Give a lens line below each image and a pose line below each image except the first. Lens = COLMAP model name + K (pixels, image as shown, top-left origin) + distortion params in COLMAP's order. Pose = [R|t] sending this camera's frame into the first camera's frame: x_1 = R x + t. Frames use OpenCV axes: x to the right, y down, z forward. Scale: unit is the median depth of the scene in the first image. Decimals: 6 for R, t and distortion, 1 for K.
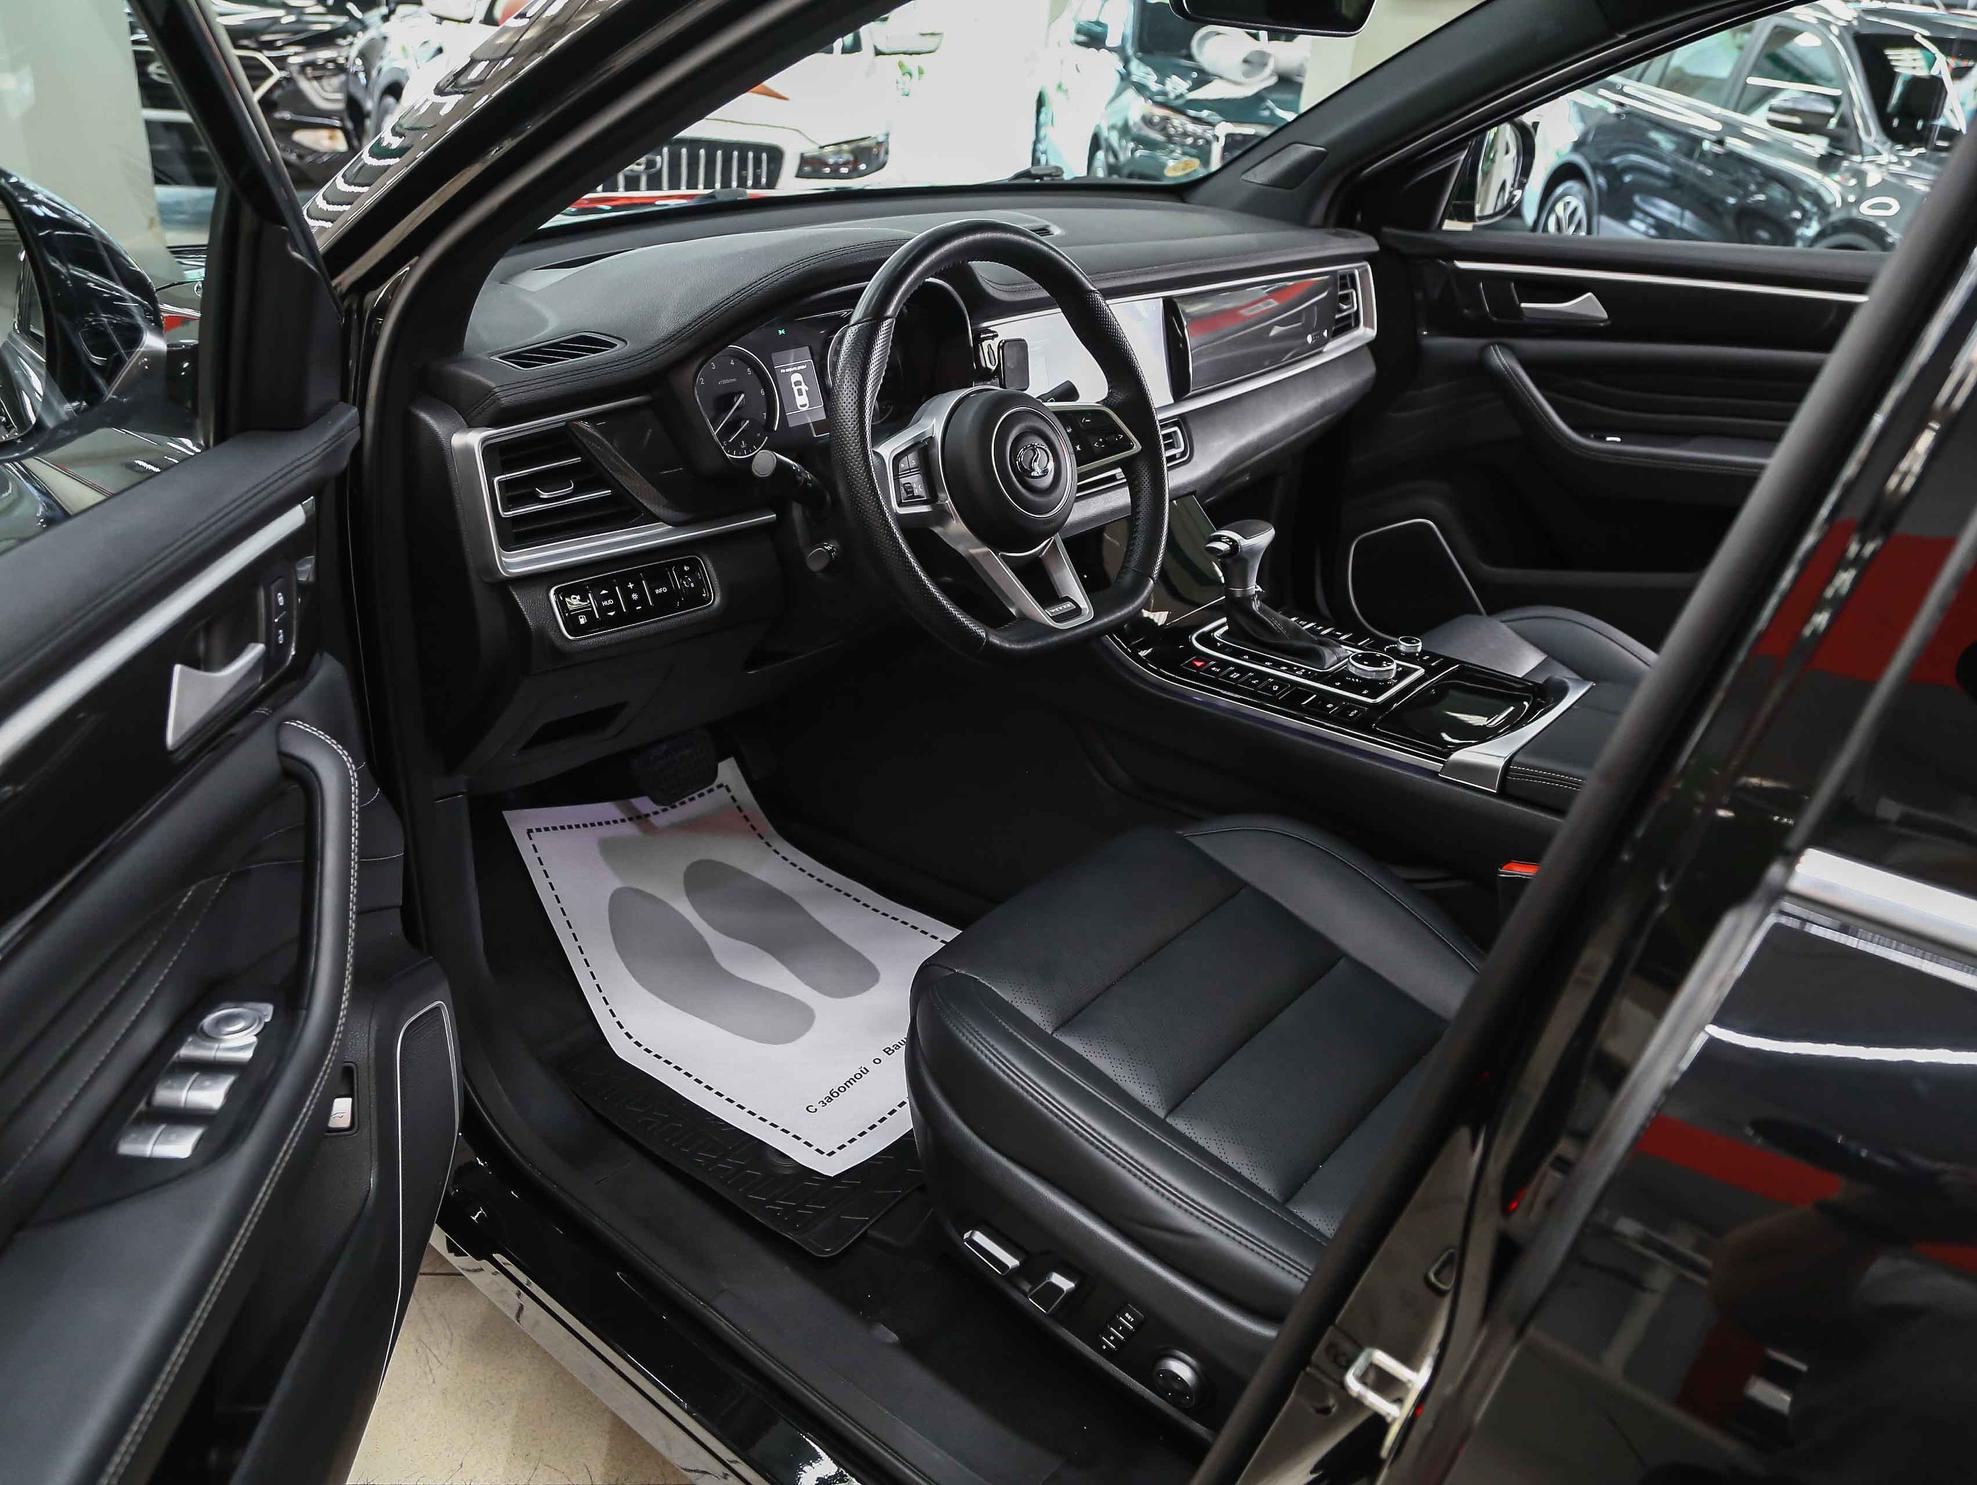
lens RADIAL K [[1578.6, 0, 1015.5], [0, 1578.6, 743.9], [0, 0, 1]] dist [-0.109806, 0.073904]
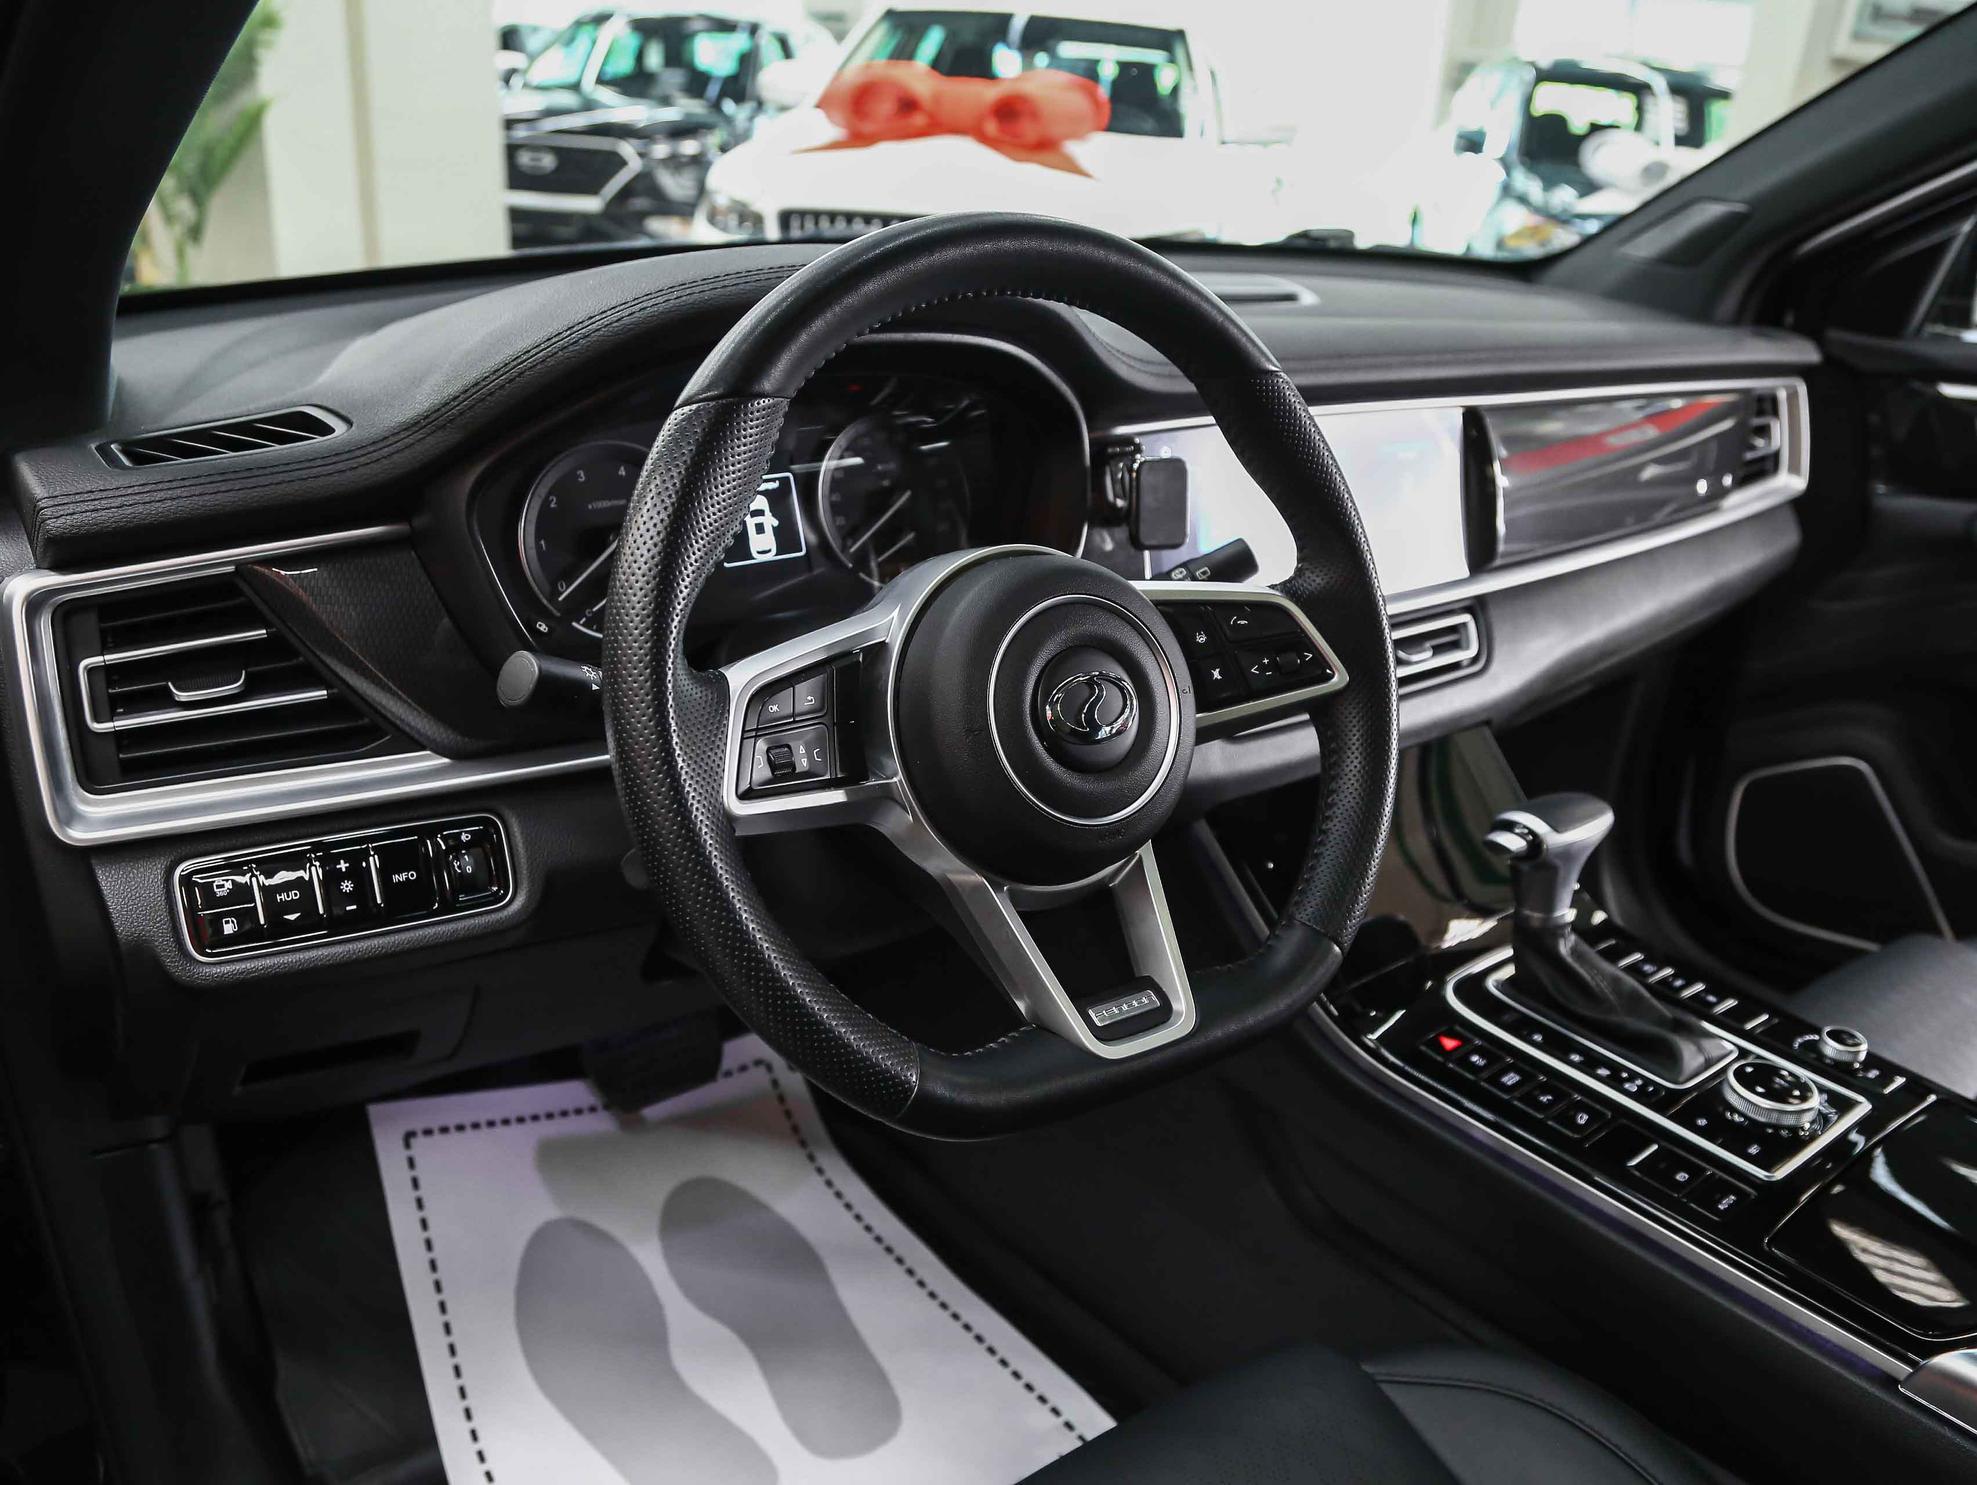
lens RADIAL K [[1556.6, 0, 988.5], [0, 1556.6, 742.5], [0, 0, 1]] dist [-0.127097, 0.074973]
pose [[0.967437, 0.095456, -0.234422, 0.074163], [-0.110933, 0.992375, -0.053717, -0.109794], [0.227507, 0.077973, 0.970650, 0.414311]]
